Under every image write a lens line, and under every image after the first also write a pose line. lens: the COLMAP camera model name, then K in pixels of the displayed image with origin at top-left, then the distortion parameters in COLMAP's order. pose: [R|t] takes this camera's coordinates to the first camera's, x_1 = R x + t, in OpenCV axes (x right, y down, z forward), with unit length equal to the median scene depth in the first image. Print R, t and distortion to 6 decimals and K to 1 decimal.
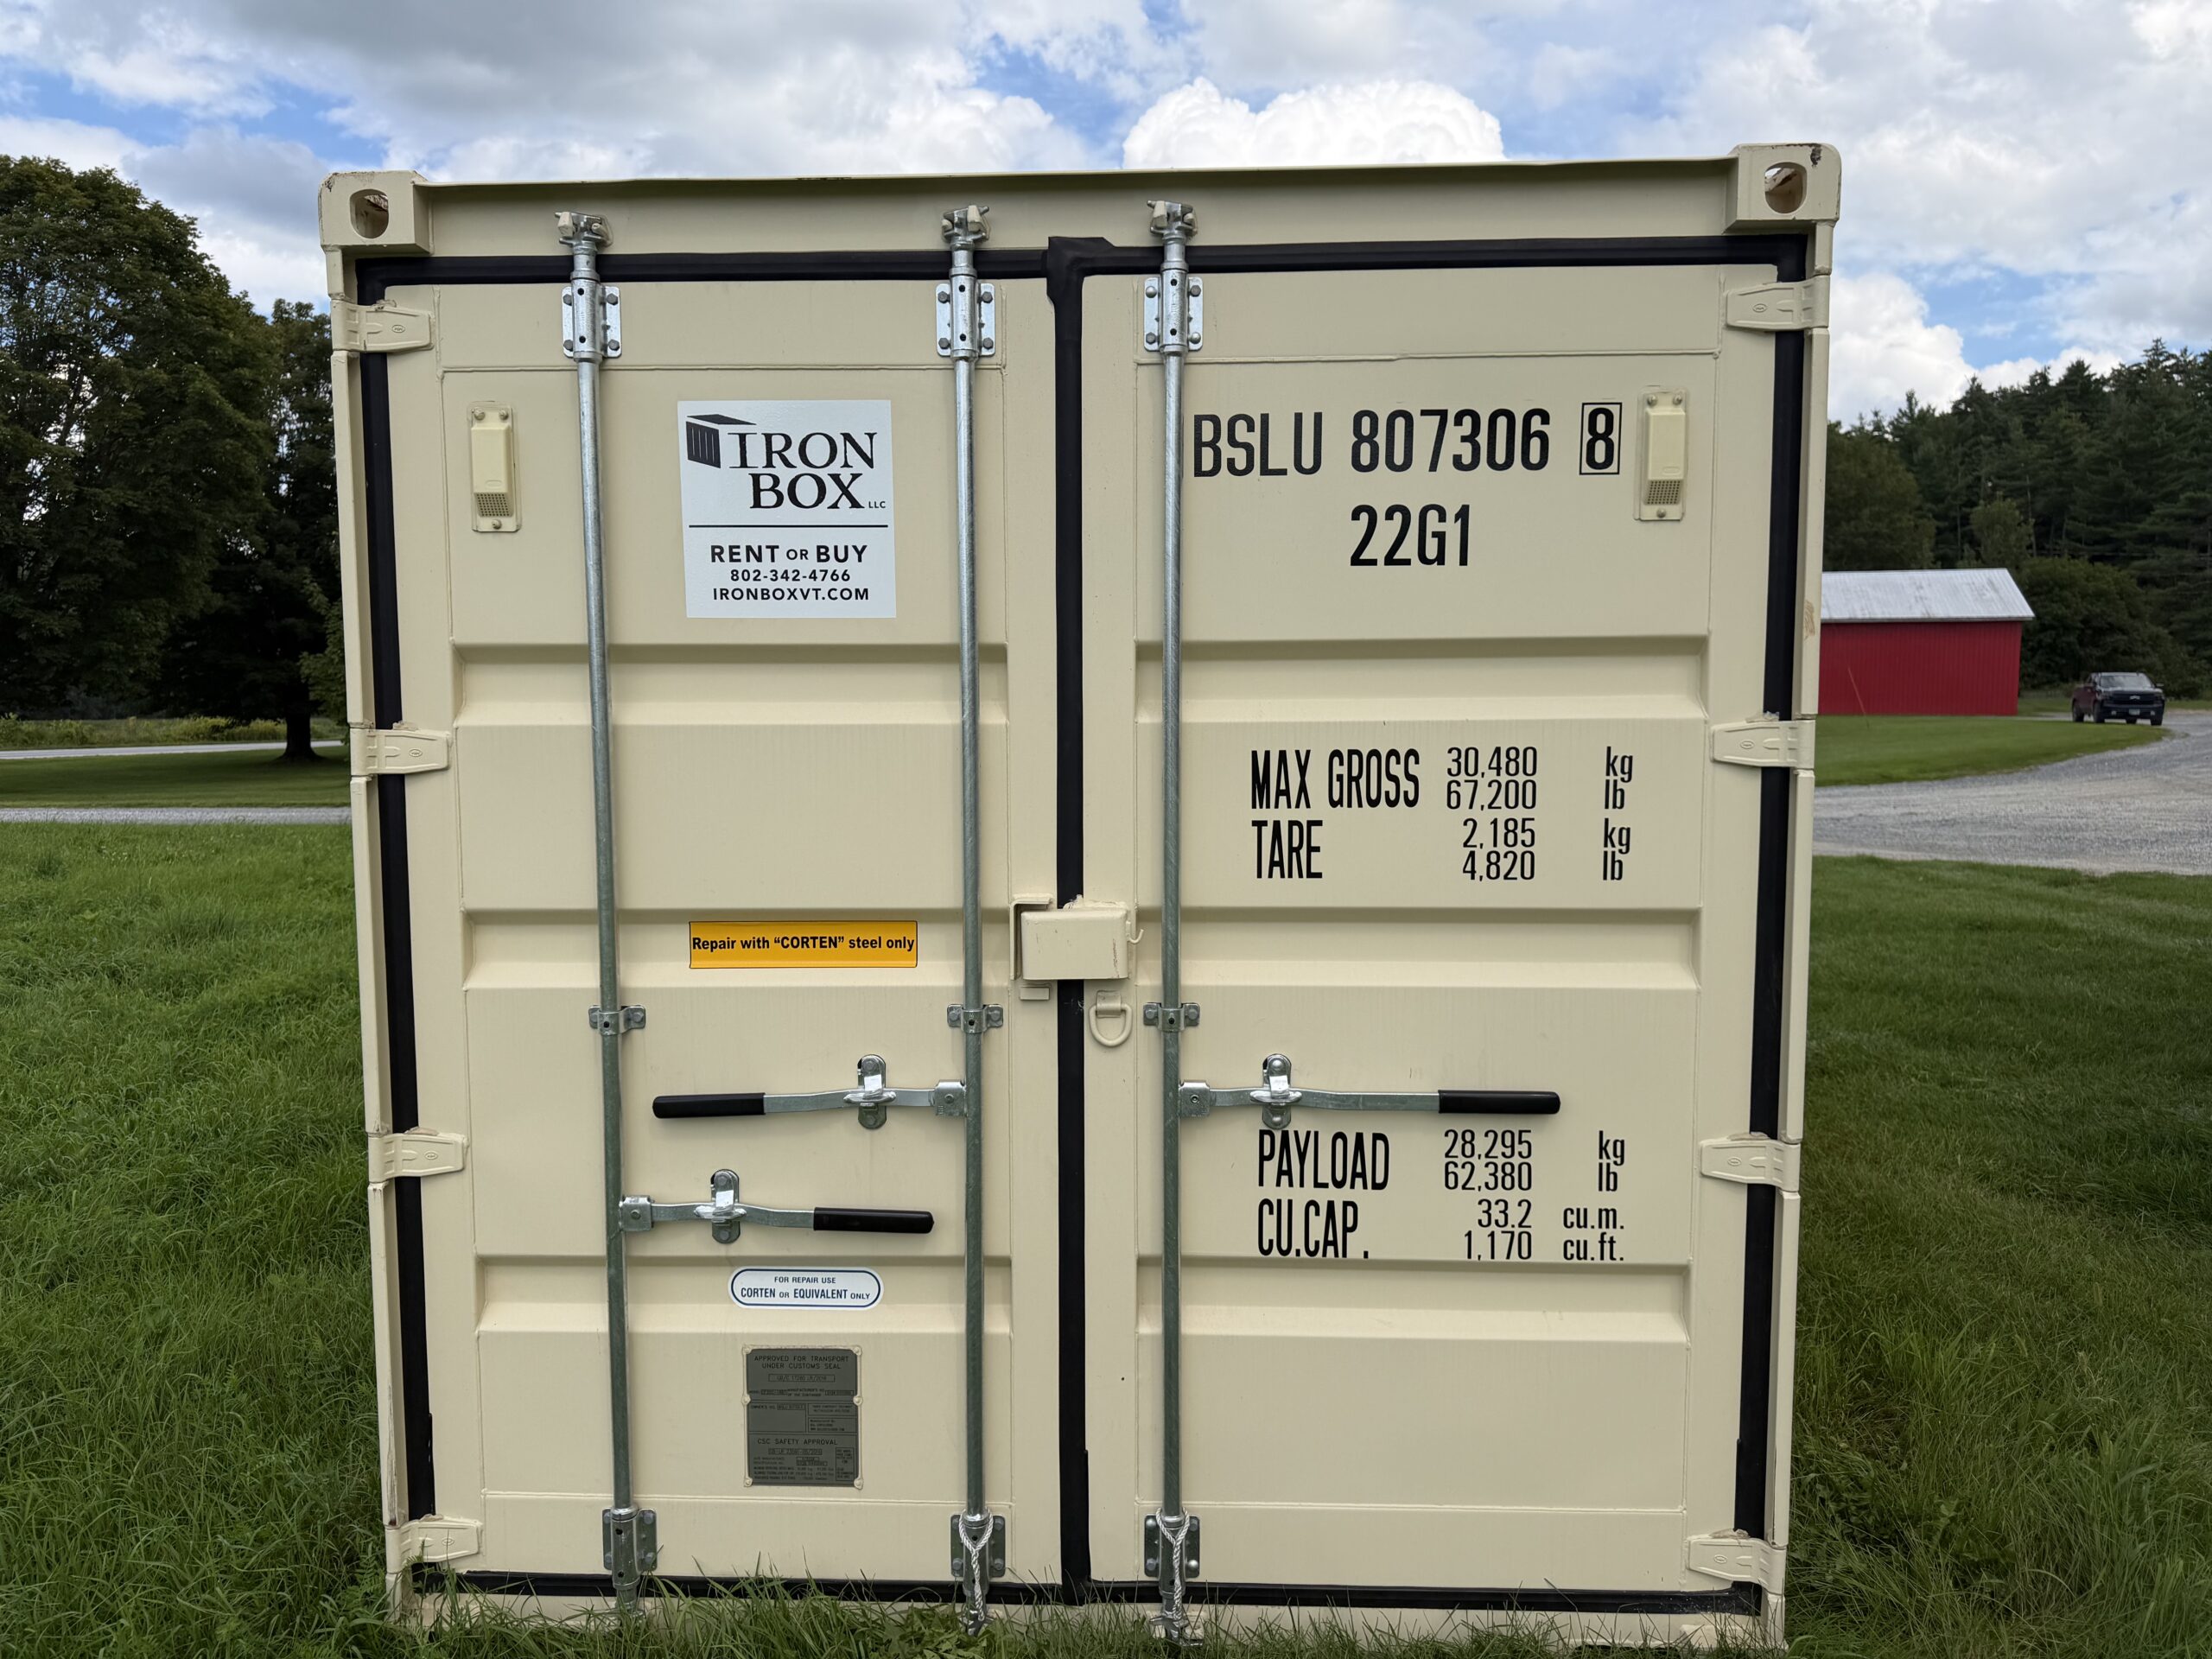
lens RADIAL K [[1551.8, 0, 1108.7], [0, 1551.8, 846.2], [0, 0, 1]] dist [0.061431, -0.046708]
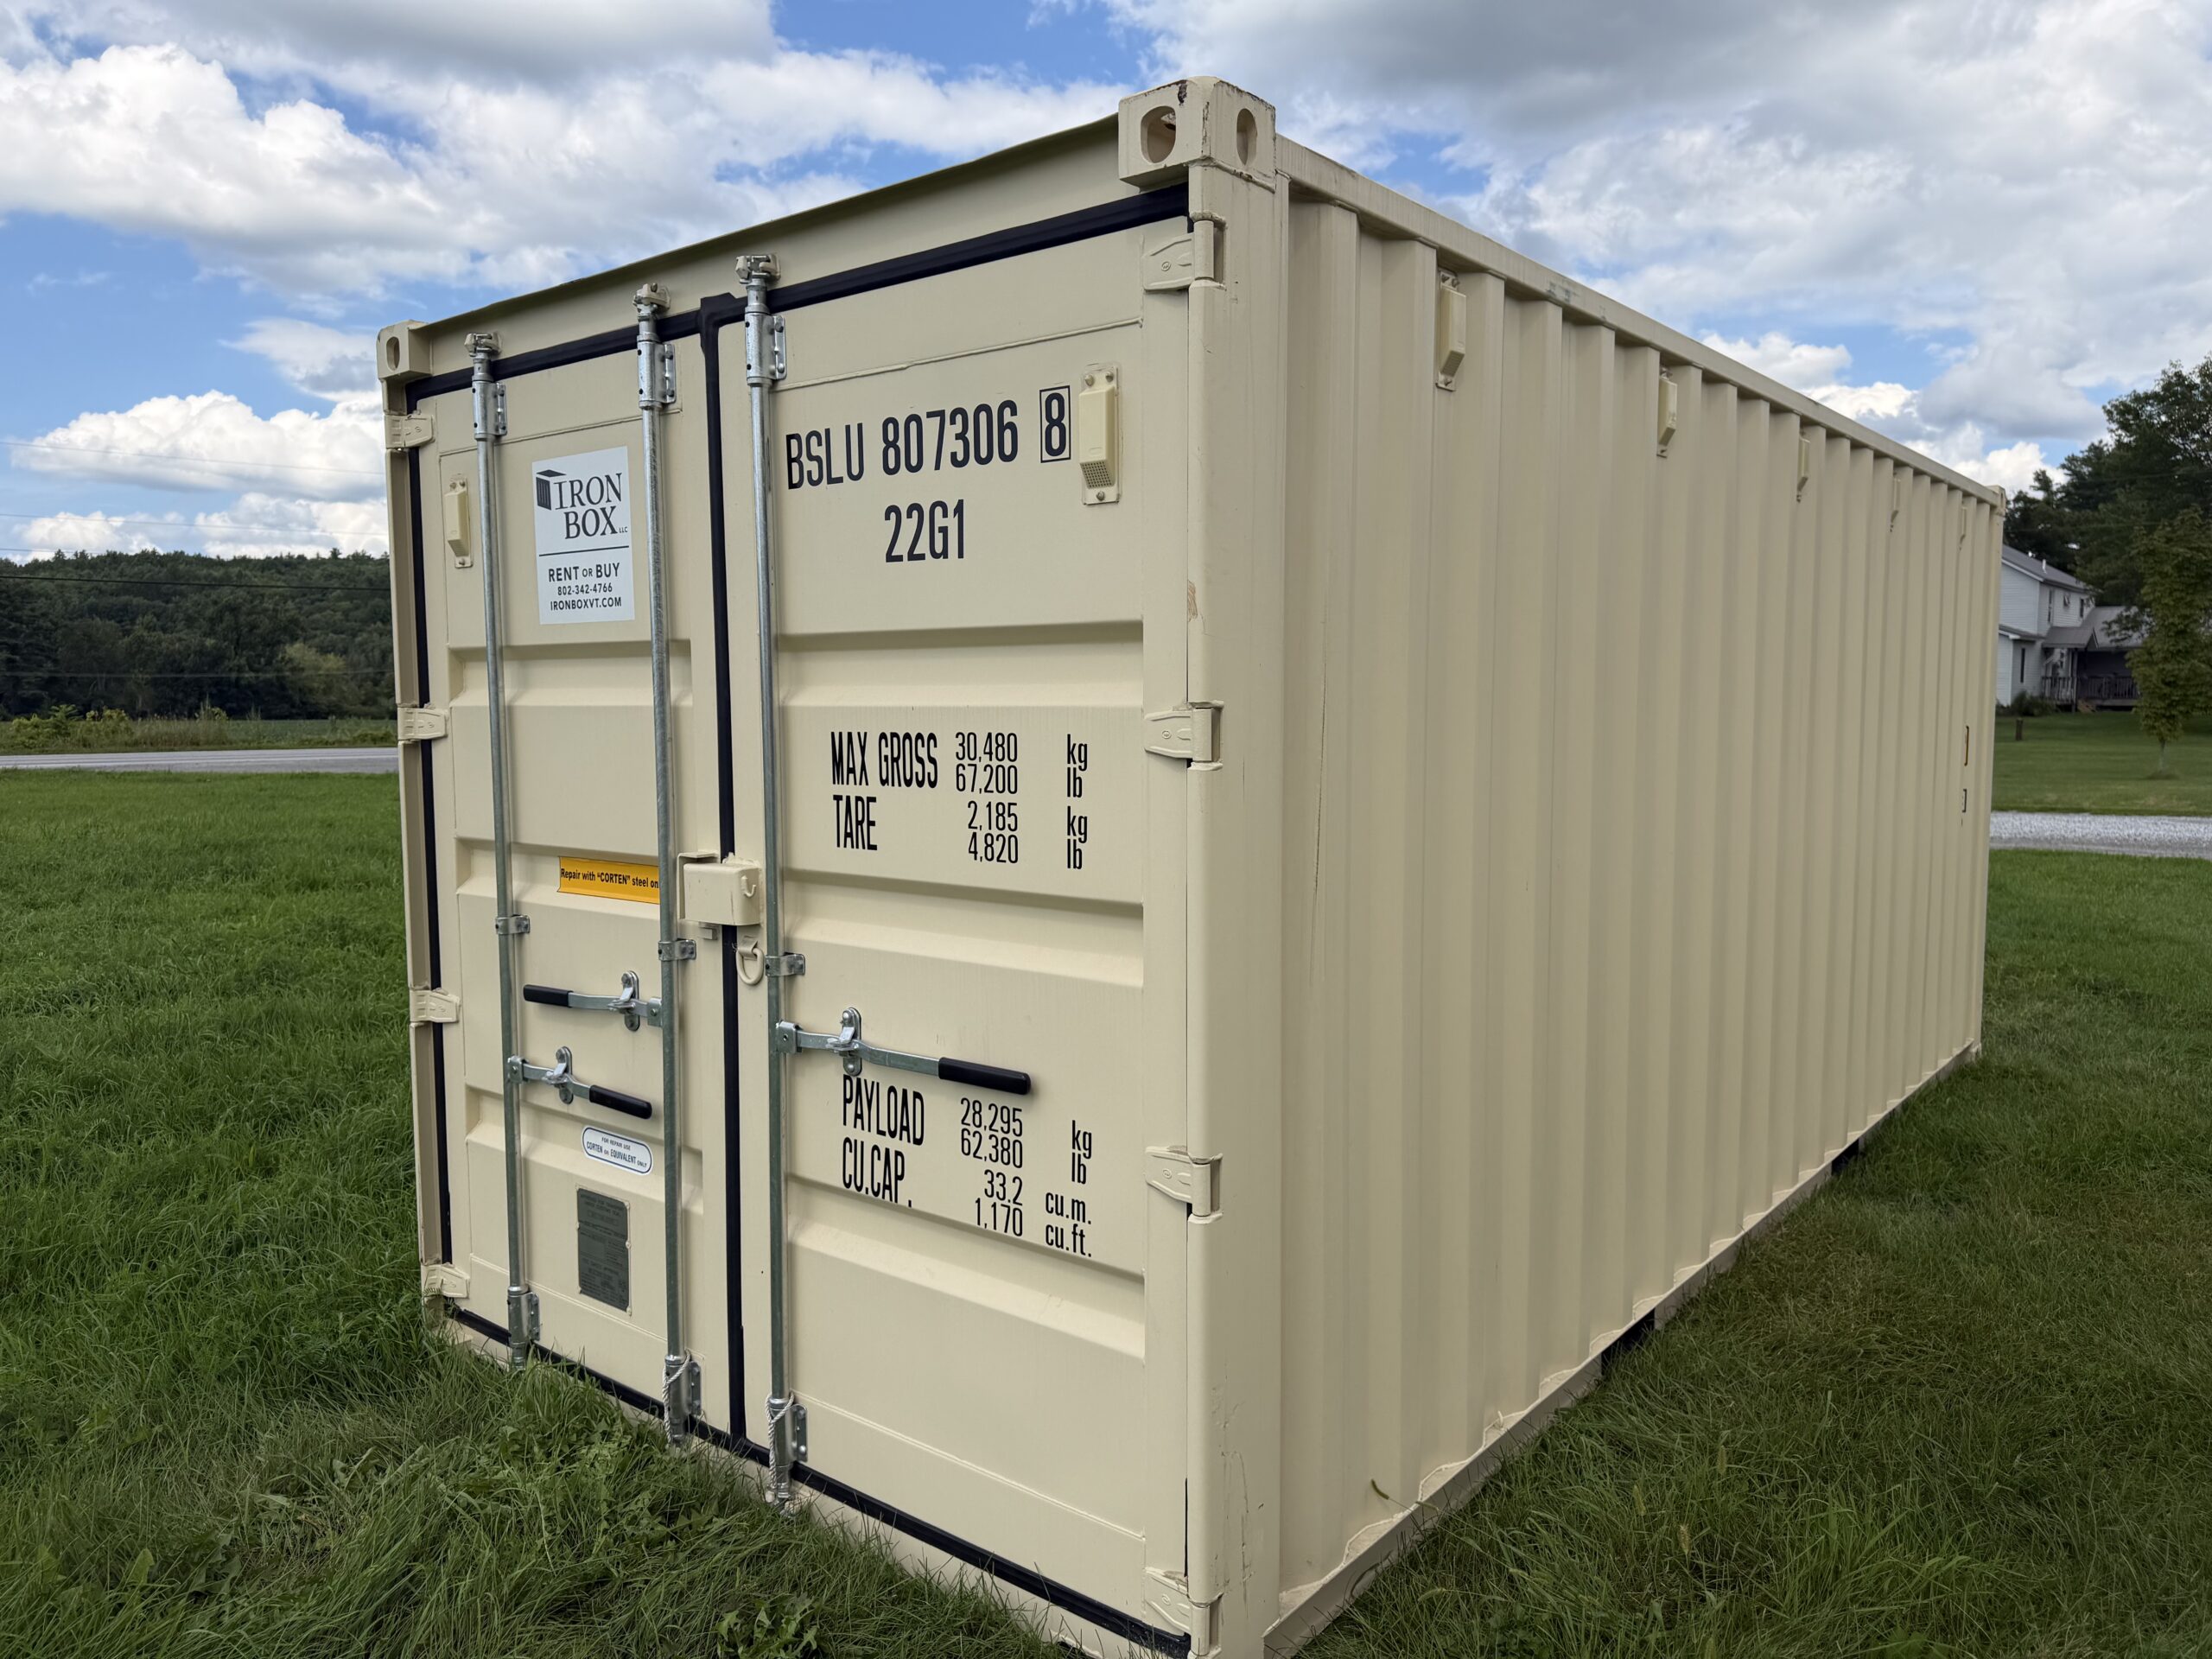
lens RADIAL K [[1551.8, 0, 1118.5], [0, 1551.8, 844.8], [0, 0, 1]] dist [0.061431, -0.046708]
pose [[0.809444, 0.058266, -0.584300, 0.914224], [-0.054502, 0.998224, 0.024039, -0.018750], [0.584663, 0.012387, 0.811182, 0.215724]]
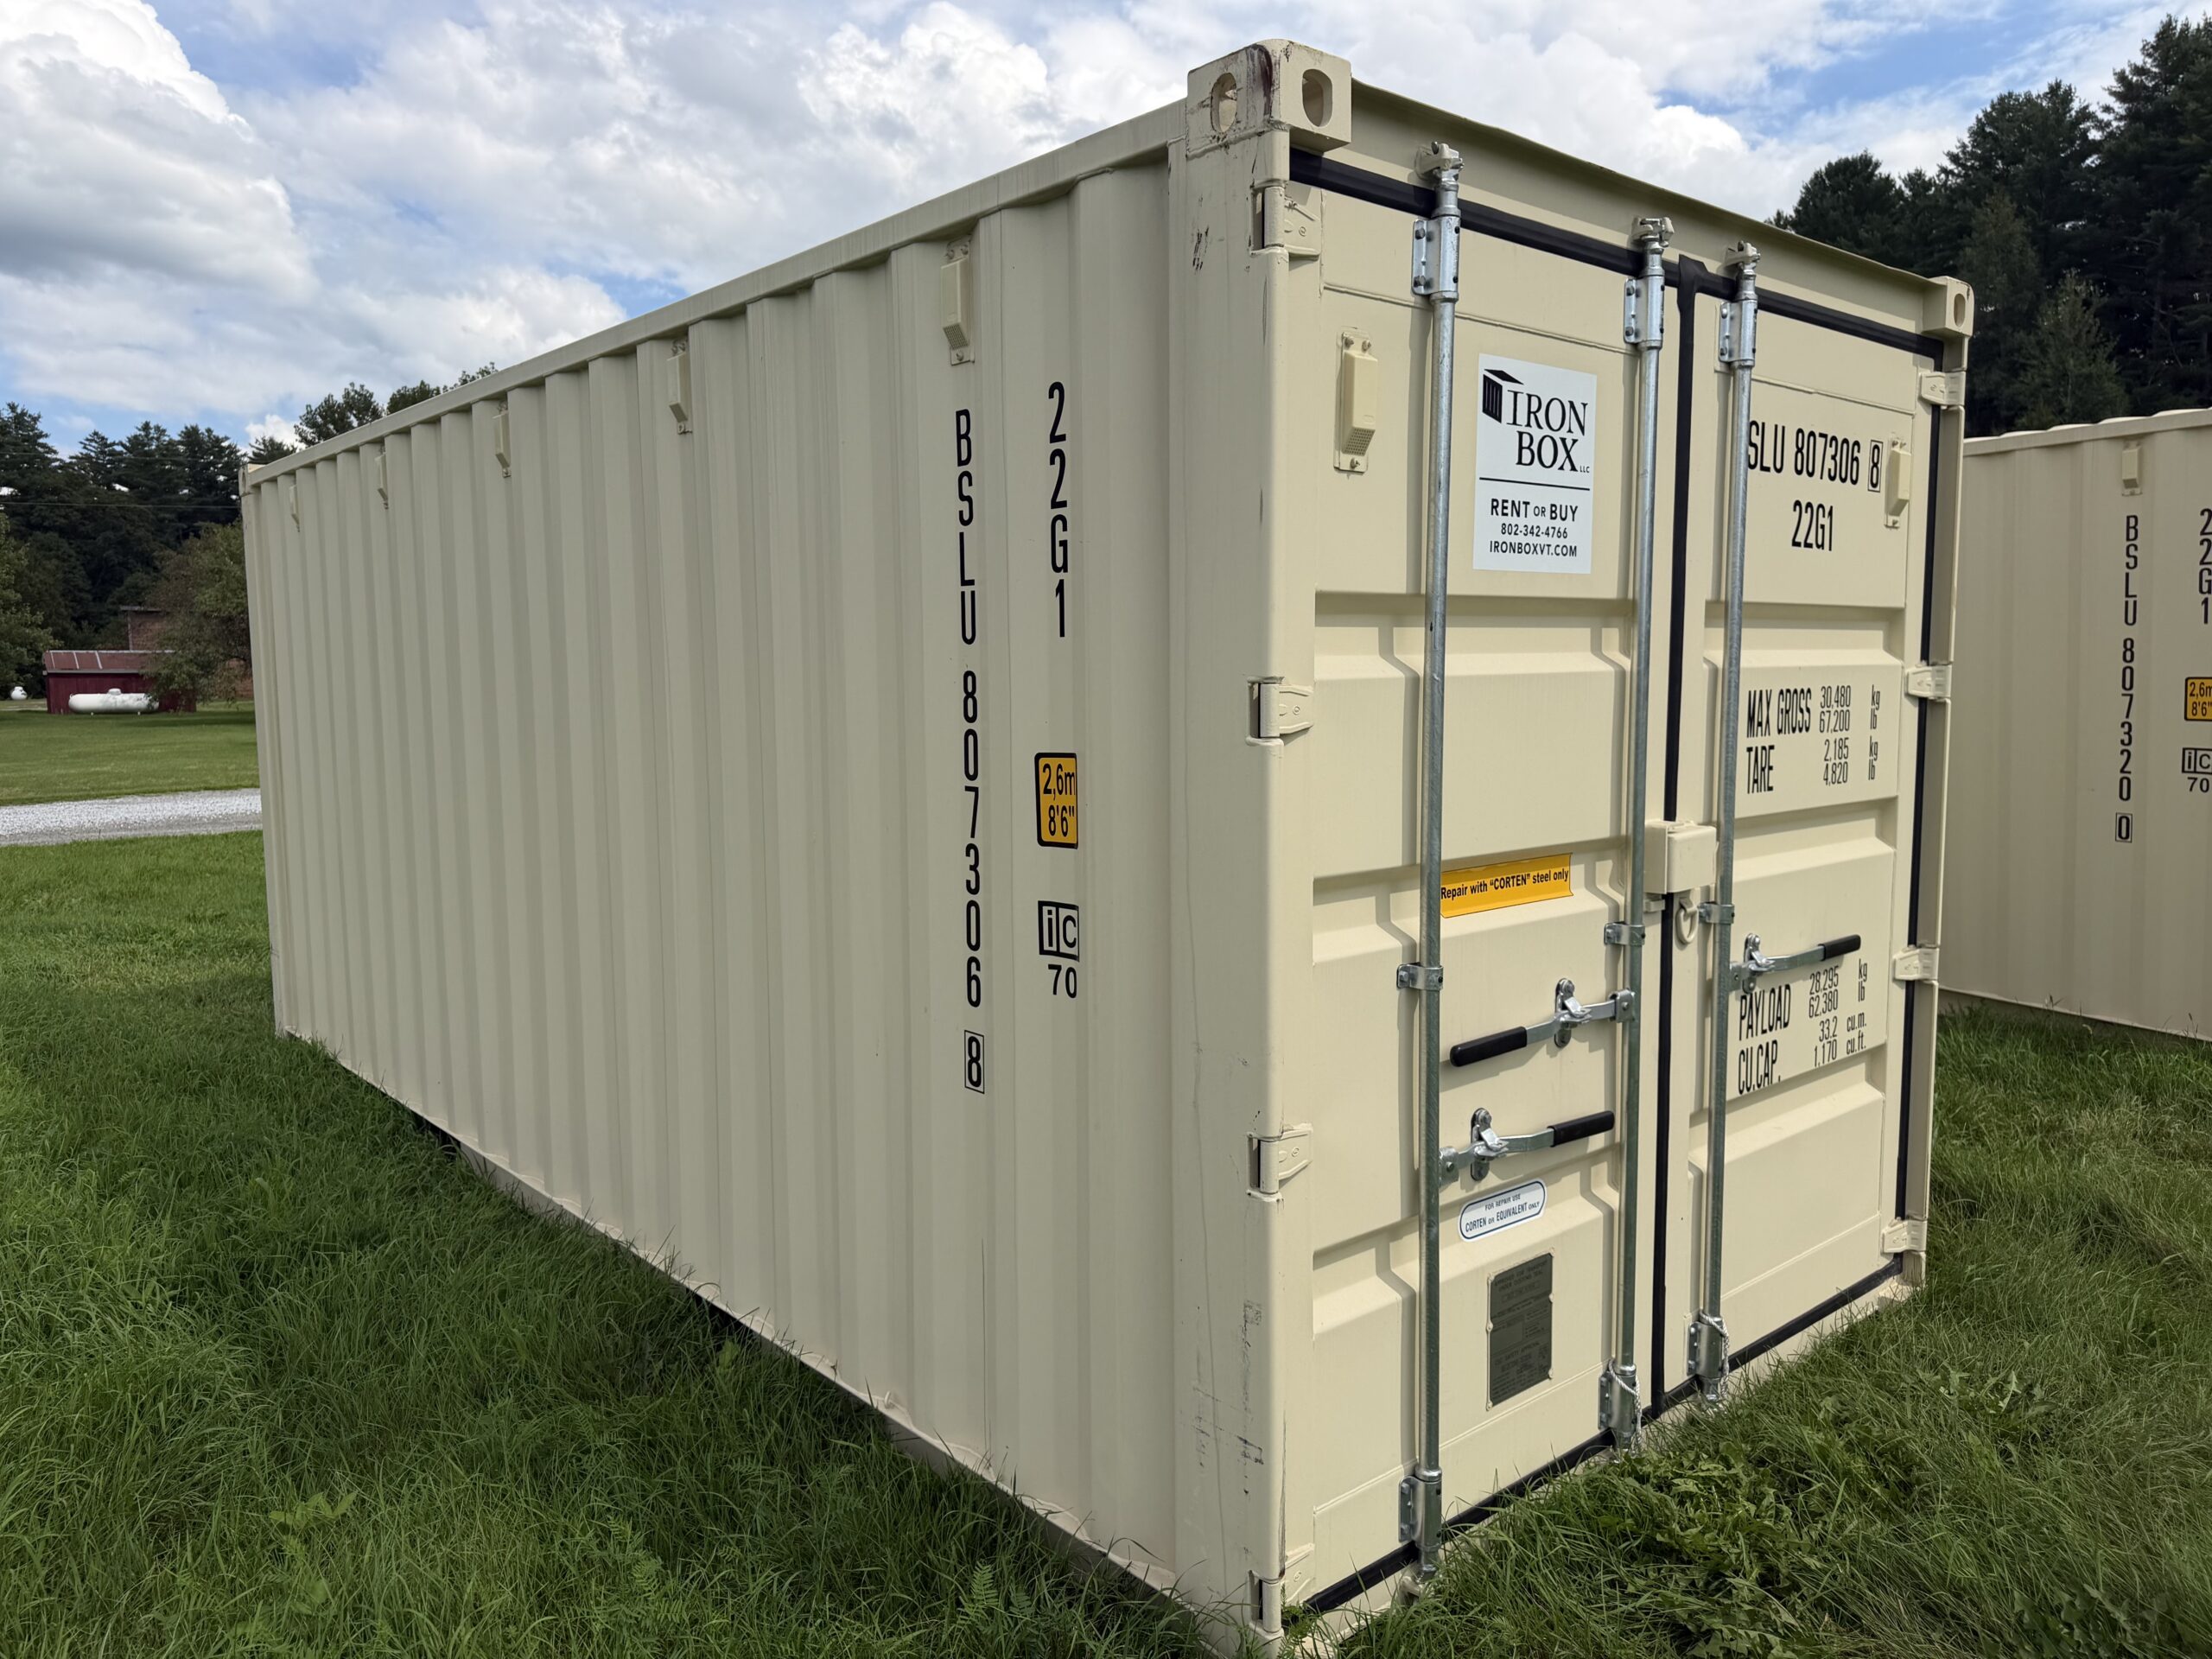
lens RADIAL K [[1551.8, 0, 1092.2], [0, 1551.8, 837.9], [0, 0, 1]] dist [0.061431, -0.046708]
pose [[0.733662, -0.076057, 0.675245, -1.151073], [0.068397, 0.996935, 0.037976, -0.027816], [-0.676063, 0.018323, 0.736616, 0.428940]]
